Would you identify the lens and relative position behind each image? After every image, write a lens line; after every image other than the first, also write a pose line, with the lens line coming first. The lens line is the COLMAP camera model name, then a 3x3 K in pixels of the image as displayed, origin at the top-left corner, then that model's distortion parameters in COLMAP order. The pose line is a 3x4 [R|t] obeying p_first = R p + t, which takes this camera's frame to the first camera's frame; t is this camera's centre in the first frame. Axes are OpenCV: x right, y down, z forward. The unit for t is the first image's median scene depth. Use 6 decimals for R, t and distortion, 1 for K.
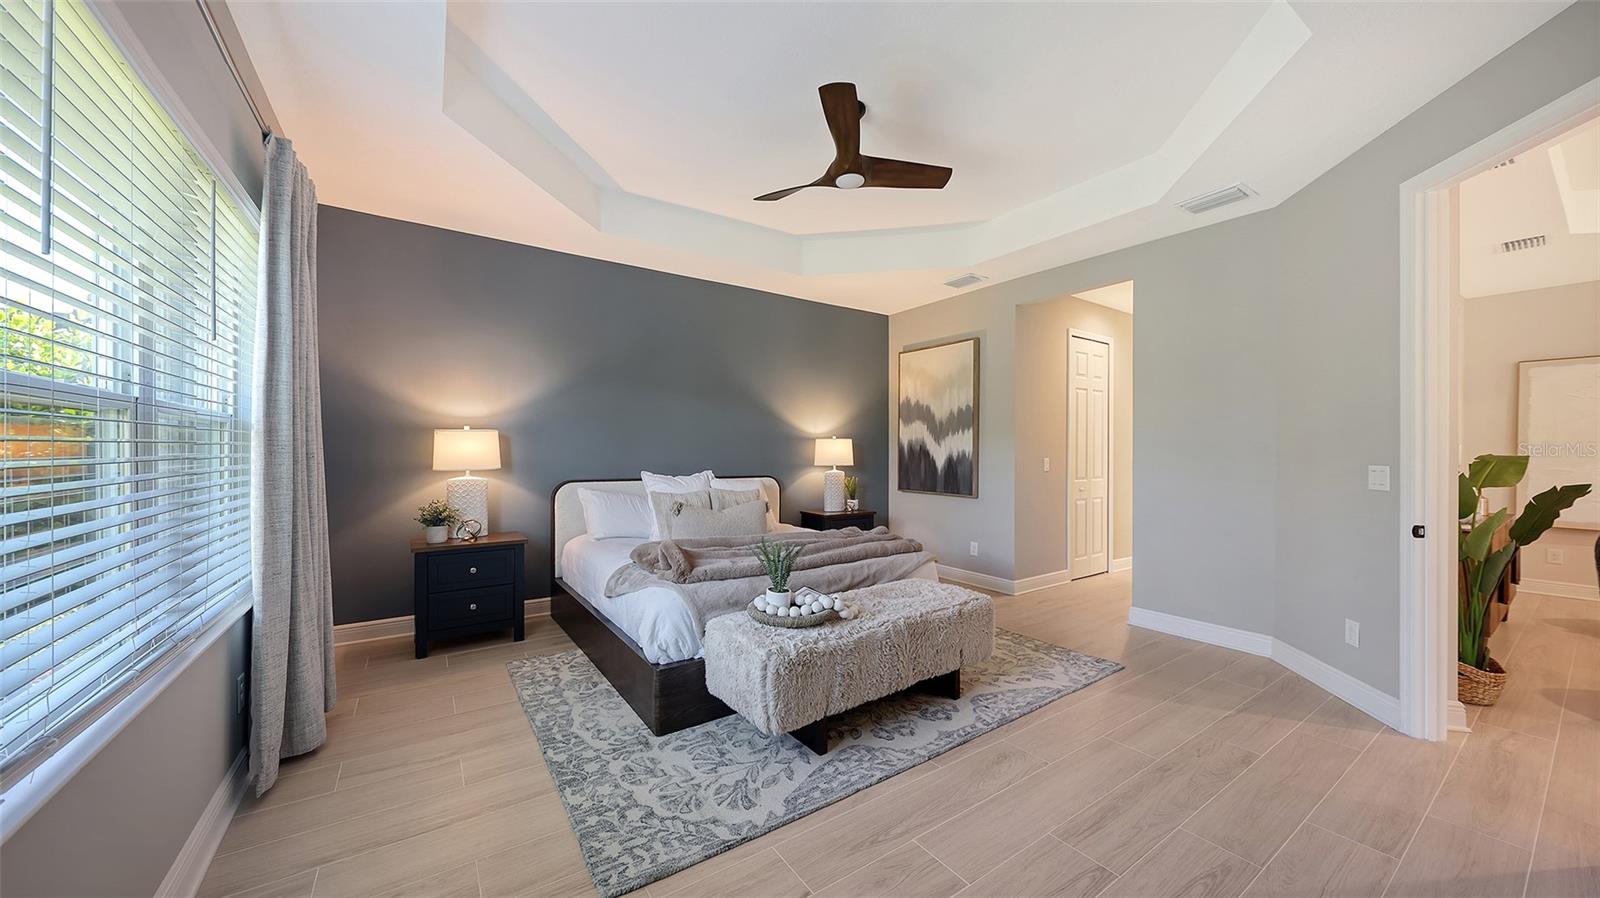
lens RADIAL K [[557.6, 0, 793.0], [0, 557.6, 449.8], [0, 0, 1]] dist [0.000616, -0.000099]
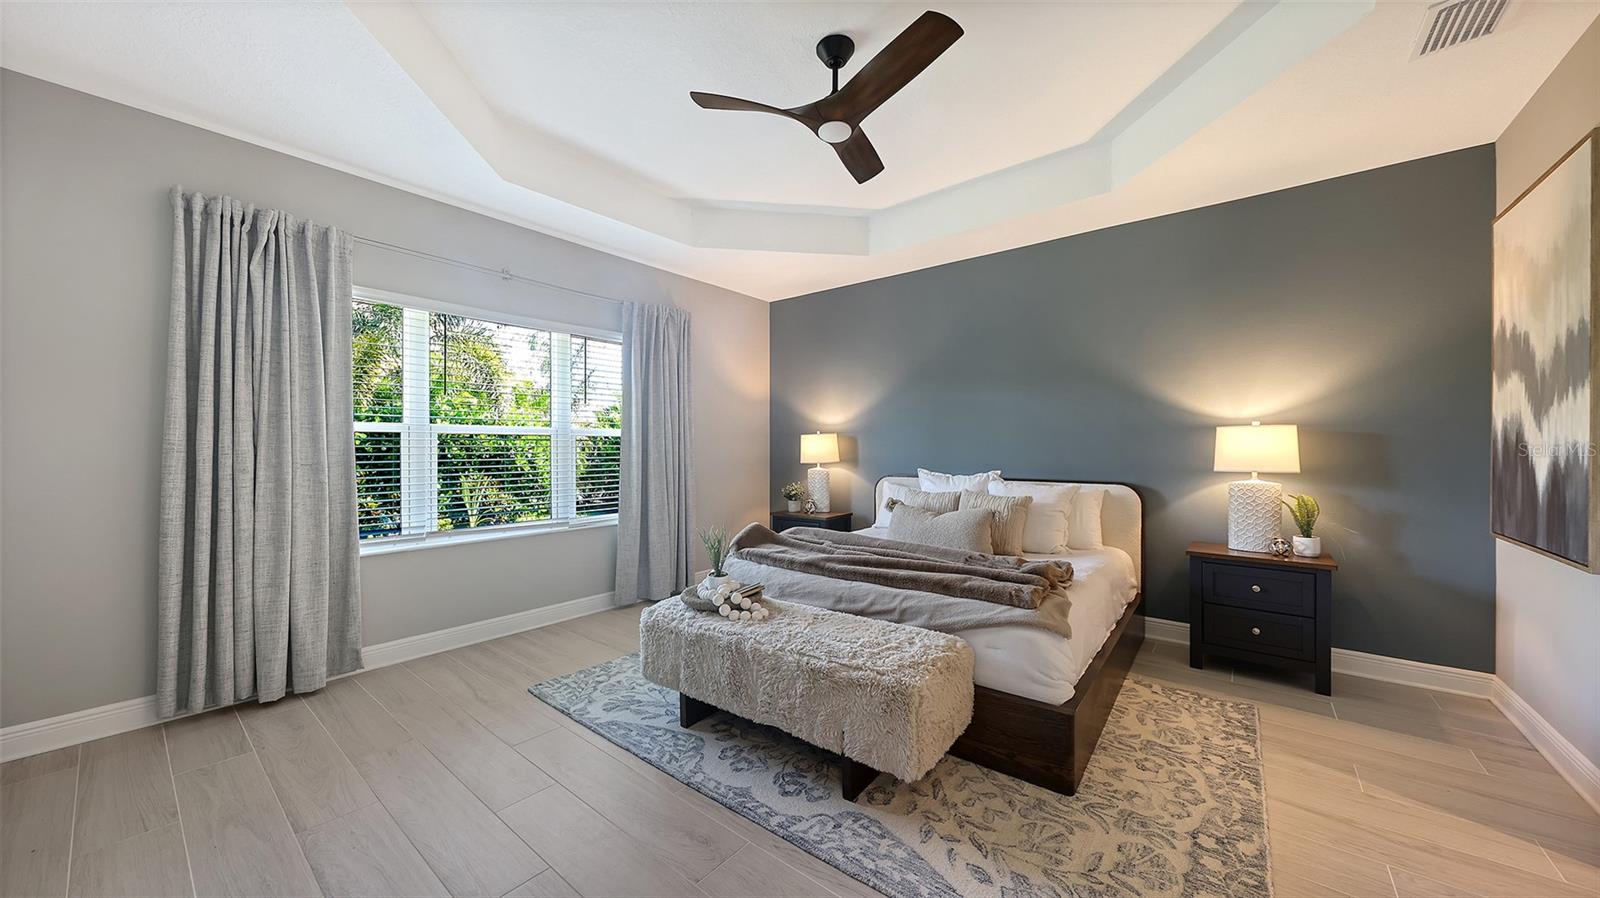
lens RADIAL K [[557.6, 0, 782.5], [0, 557.6, 449.2], [0, 0, 1]] dist [0.000616, -0.000099]
pose [[0.281324, -0.002643, -0.959609, 0.686698], [0.000657, 0.999997, -0.002562, 0.007814], [0.959613, 0.000090, 0.281325, 0.529820]]
